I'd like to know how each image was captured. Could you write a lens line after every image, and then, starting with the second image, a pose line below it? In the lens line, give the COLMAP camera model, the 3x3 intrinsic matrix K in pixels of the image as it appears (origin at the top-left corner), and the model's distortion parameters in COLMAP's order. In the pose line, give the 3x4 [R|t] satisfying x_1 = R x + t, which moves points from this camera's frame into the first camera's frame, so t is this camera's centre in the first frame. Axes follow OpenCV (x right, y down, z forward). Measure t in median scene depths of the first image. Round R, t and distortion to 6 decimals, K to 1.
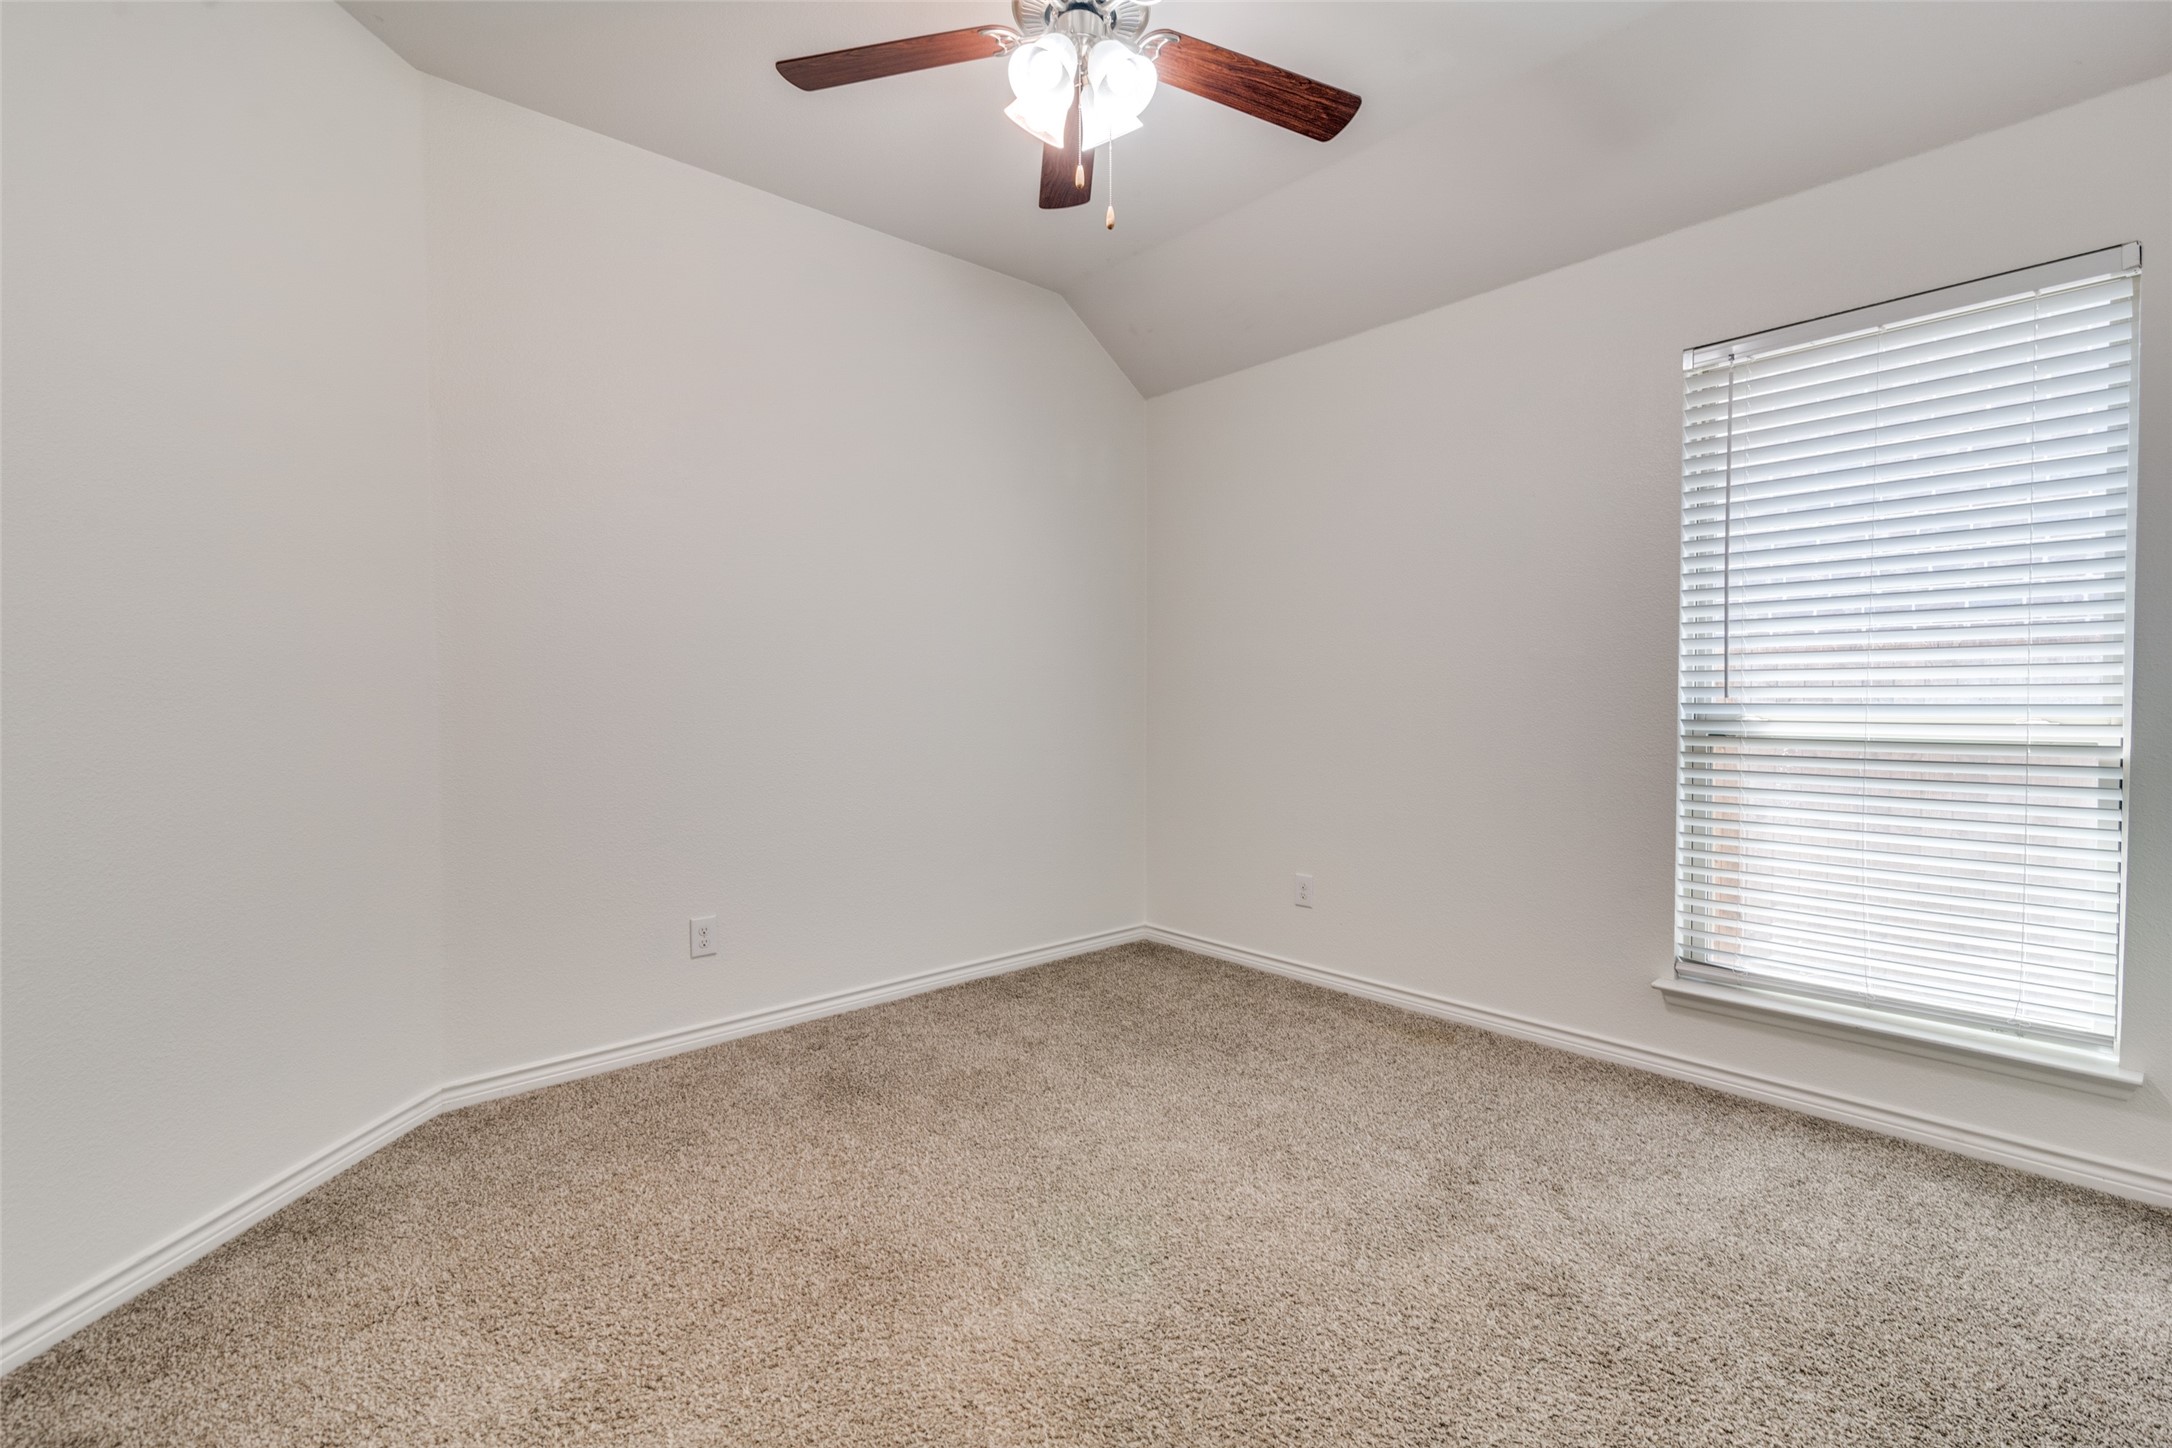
lens RADIAL K [[996.2, 0, 1082.4], [0, 996.2, 720.3], [0, 0, 1]] dist [0.025095, -0.013045]
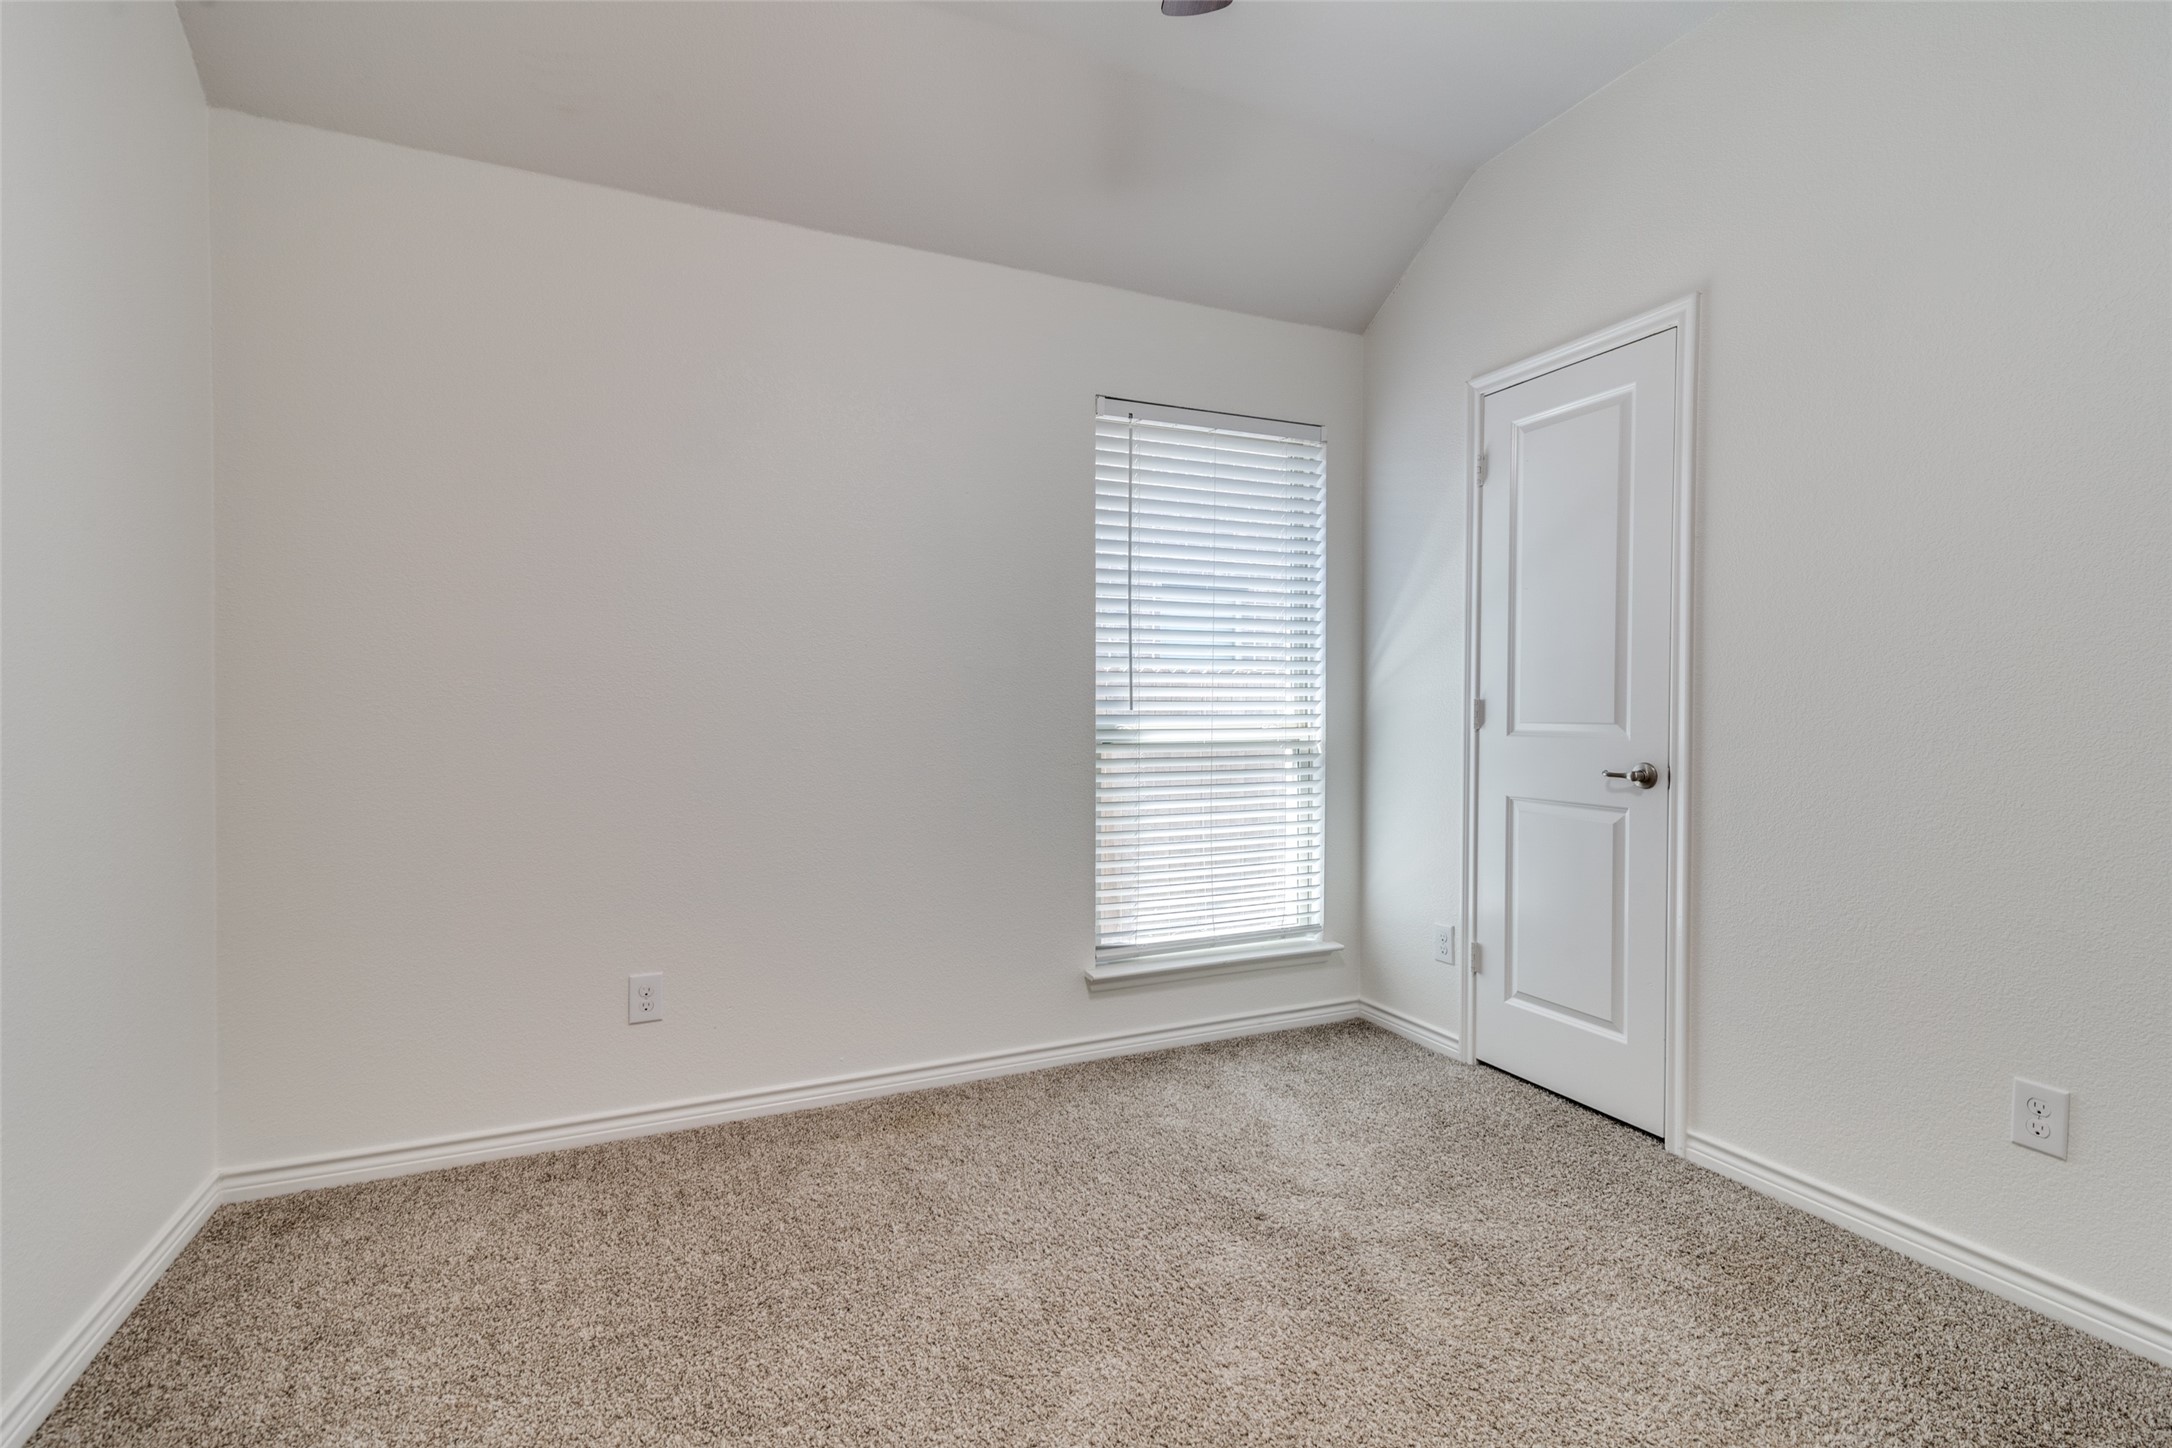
lens RADIAL K [[996.2, 0, 1082.4], [0, 996.2, 720.3], [0, 0, 1]] dist [0.025095, -0.013045]
pose [[0.283807, -0.007074, 0.958855, -0.468286], [0.024717, 0.999694, 0.000059, -0.011818], [-0.958563, 0.023684, 0.283896, 0.727652]]
